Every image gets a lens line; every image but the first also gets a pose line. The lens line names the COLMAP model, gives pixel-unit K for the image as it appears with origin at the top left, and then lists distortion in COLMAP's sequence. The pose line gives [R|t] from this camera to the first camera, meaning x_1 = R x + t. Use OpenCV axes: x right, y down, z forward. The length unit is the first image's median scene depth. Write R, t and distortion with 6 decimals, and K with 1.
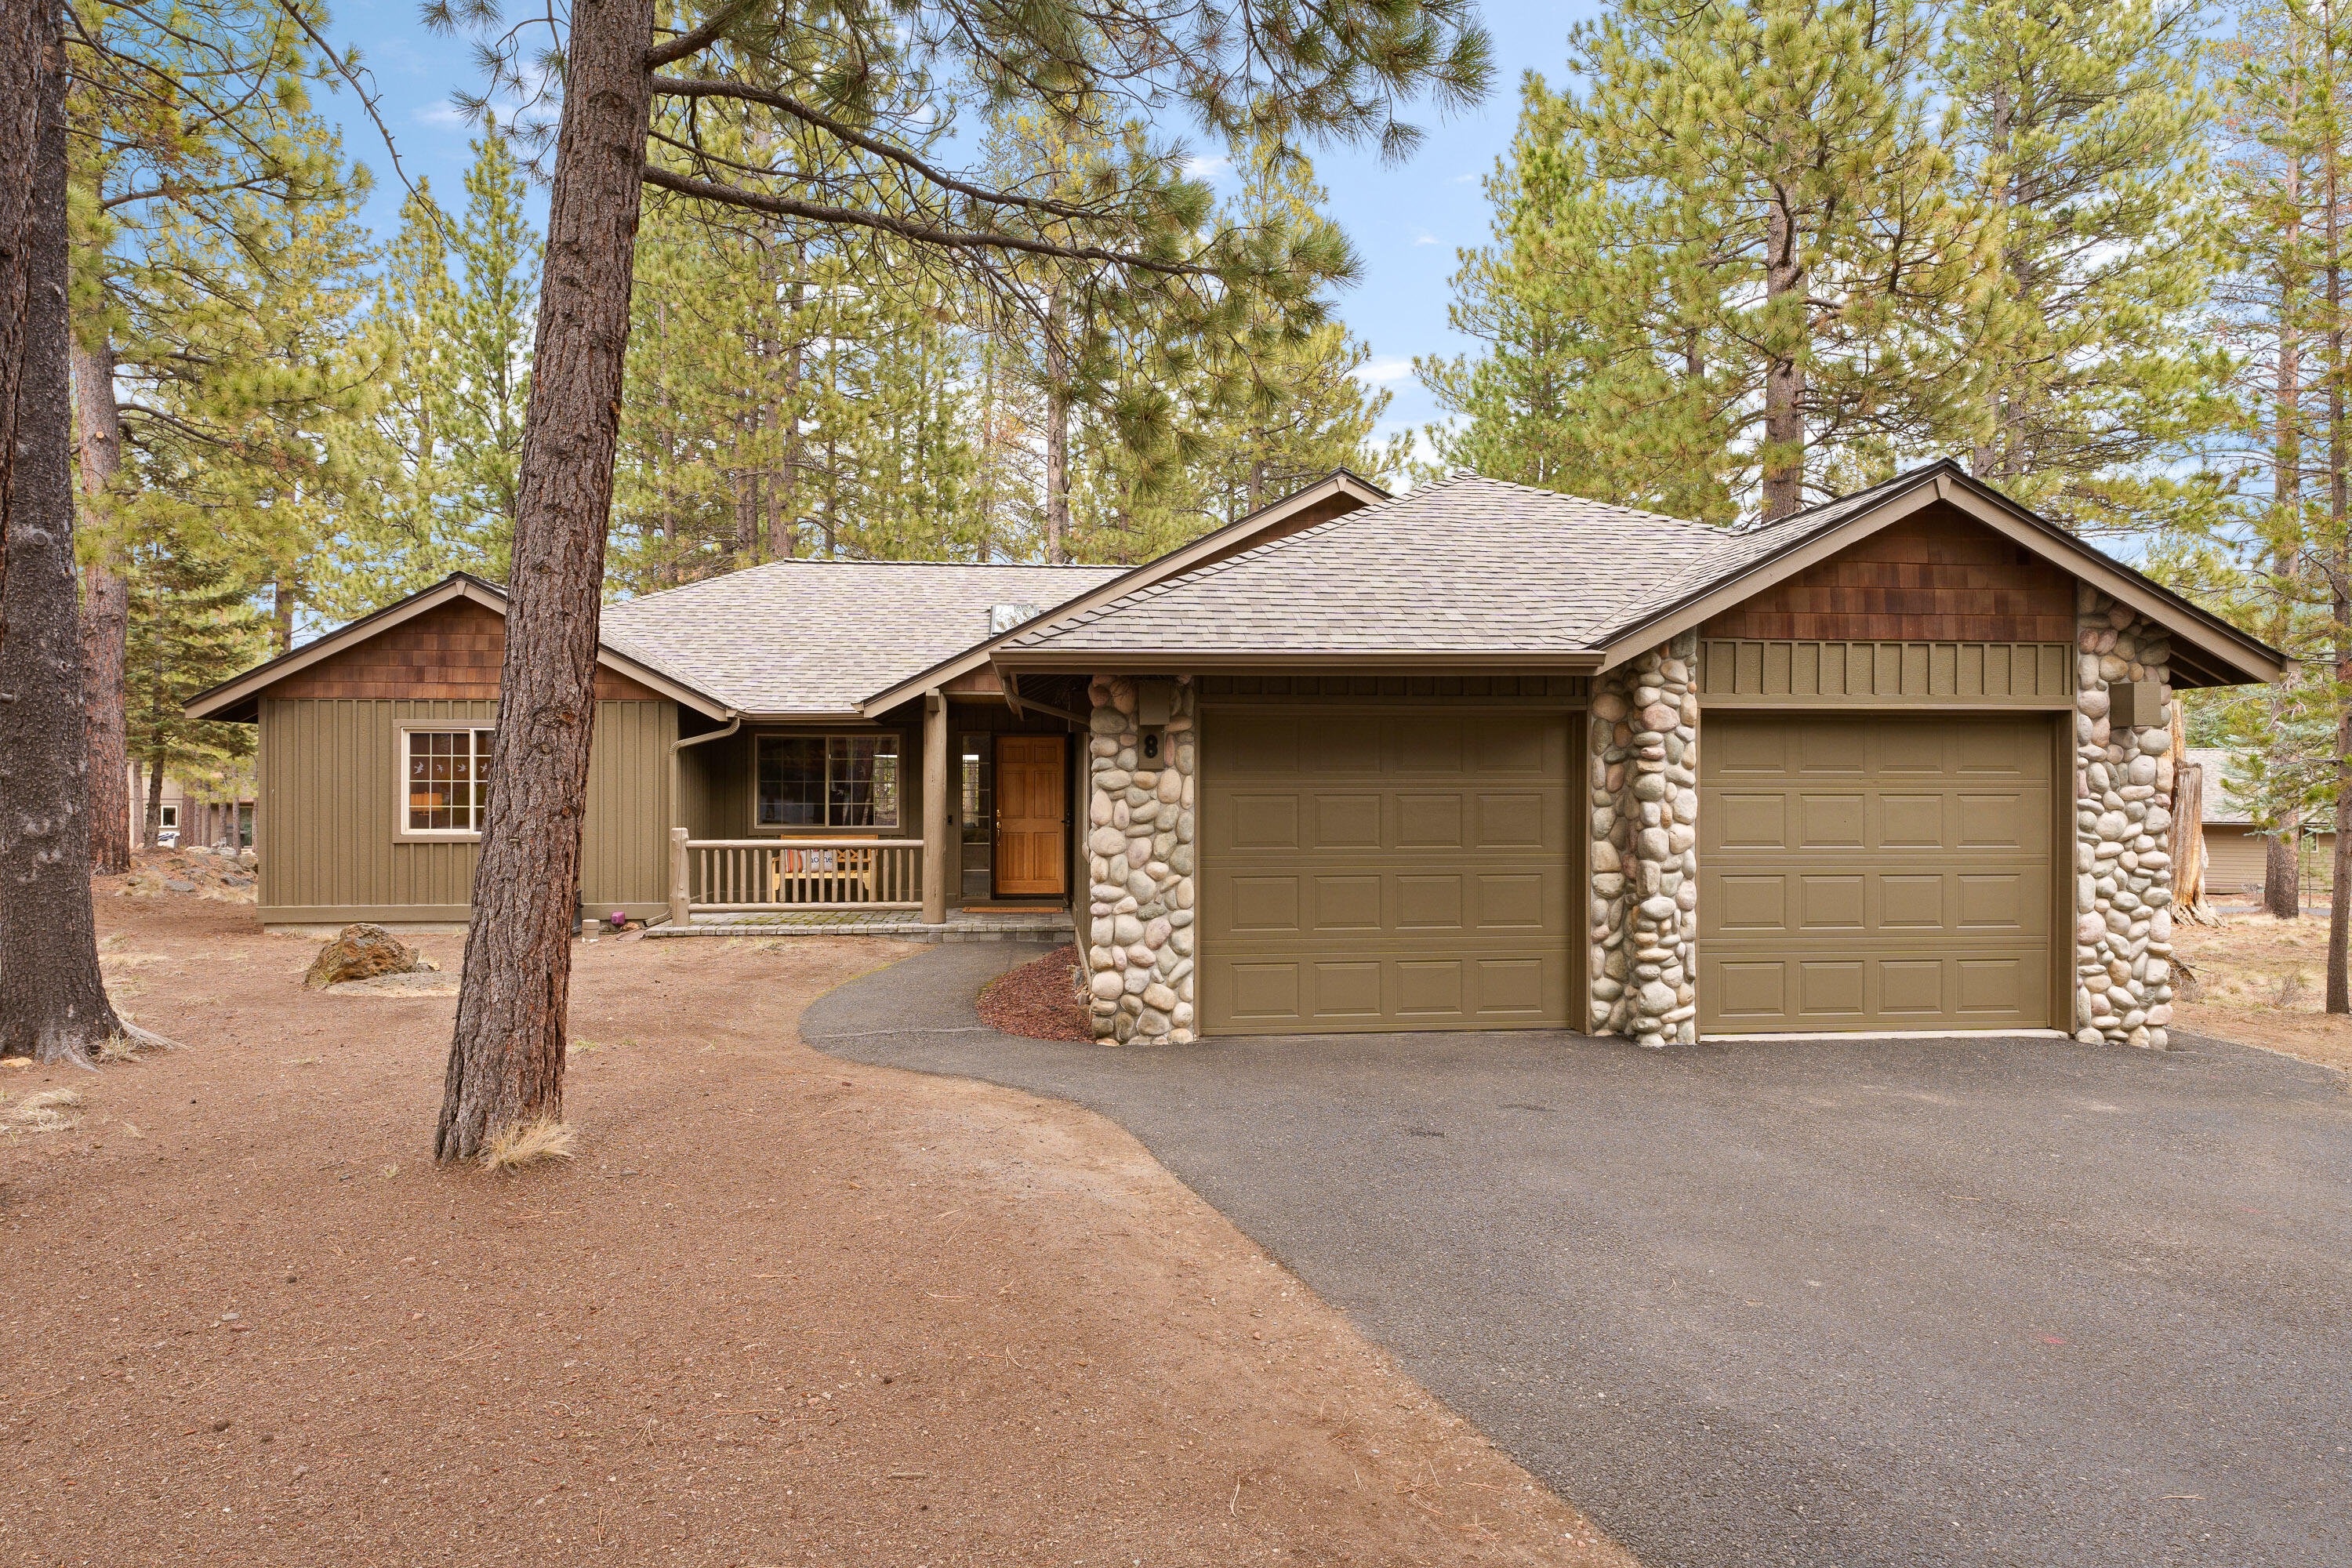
lens RADIAL K [[1336.6, 0, 1186.2], [0, 1336.6, 781.7], [0, 0, 1]] dist [-0.001704, -0.000107]
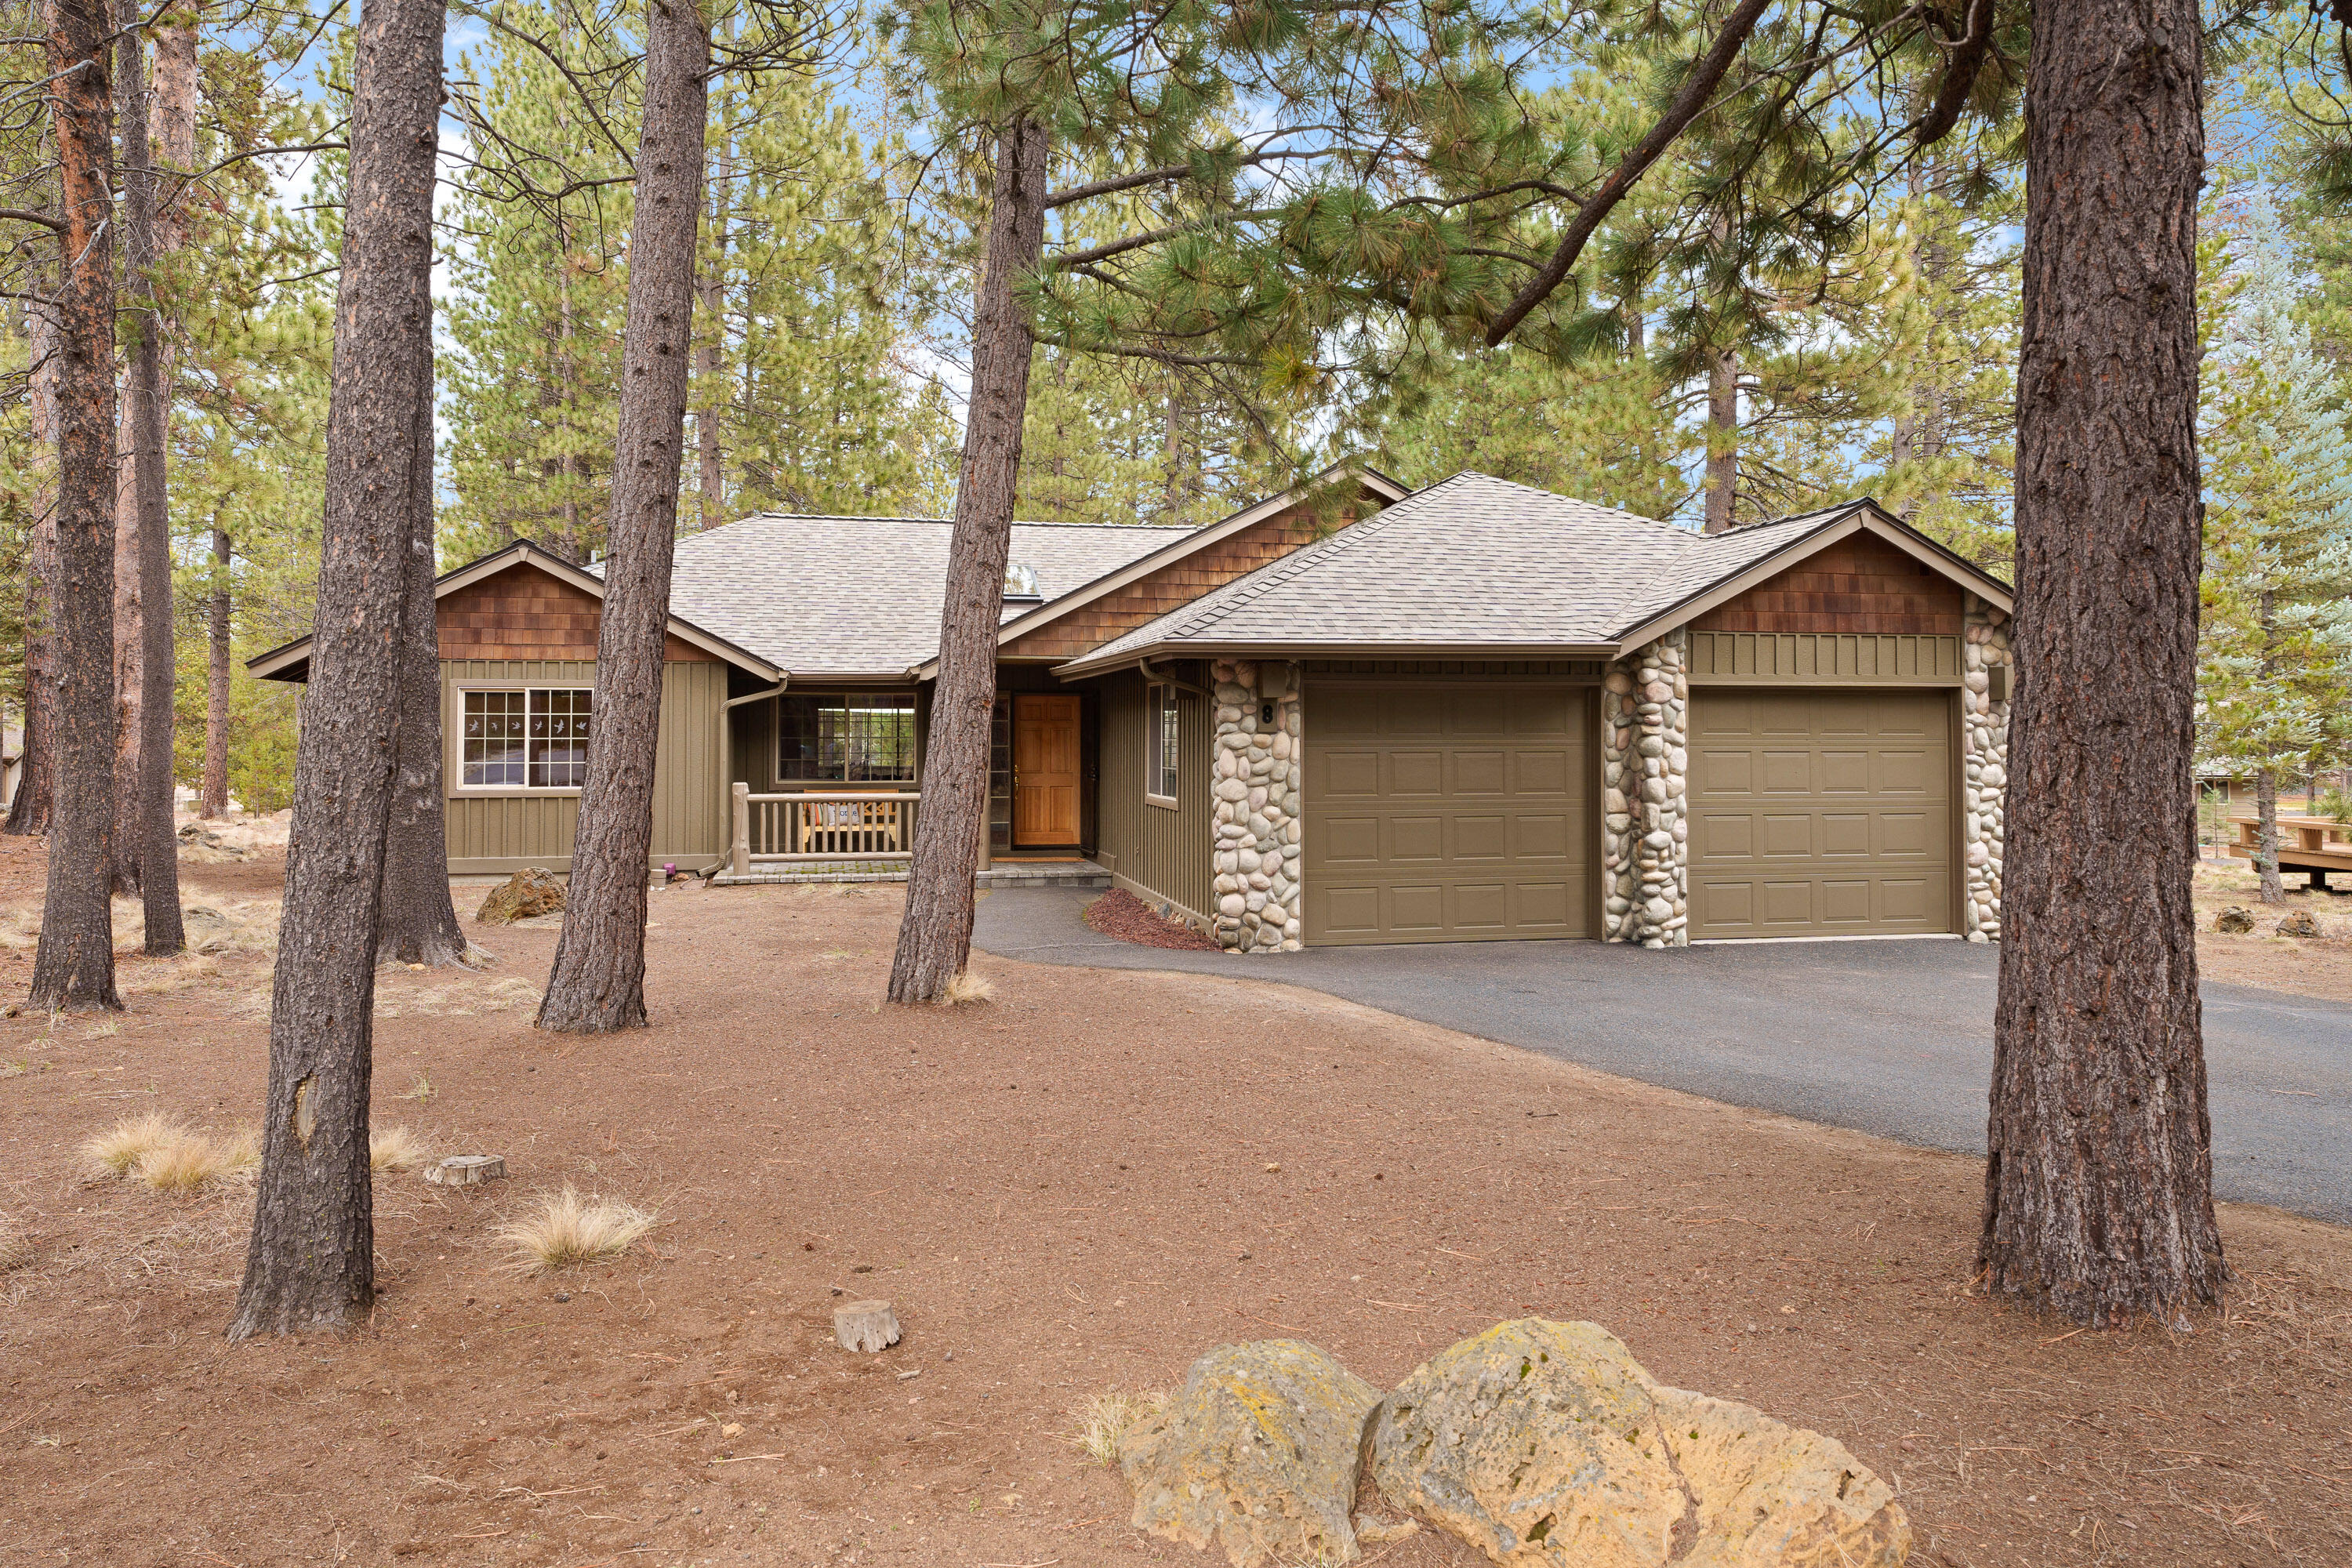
lens RADIAL K [[1509.8, 0, 1204.4], [0, 1509.8, 690.6], [0, 0, 1]] dist [-0.000848, -0.000891]
pose [[0.995136, 0.002810, 0.098472, -0.219017], [-0.000065, 0.999611, -0.027875, -0.008729], [-0.098512, 0.027733, 0.994749, -0.395686]]
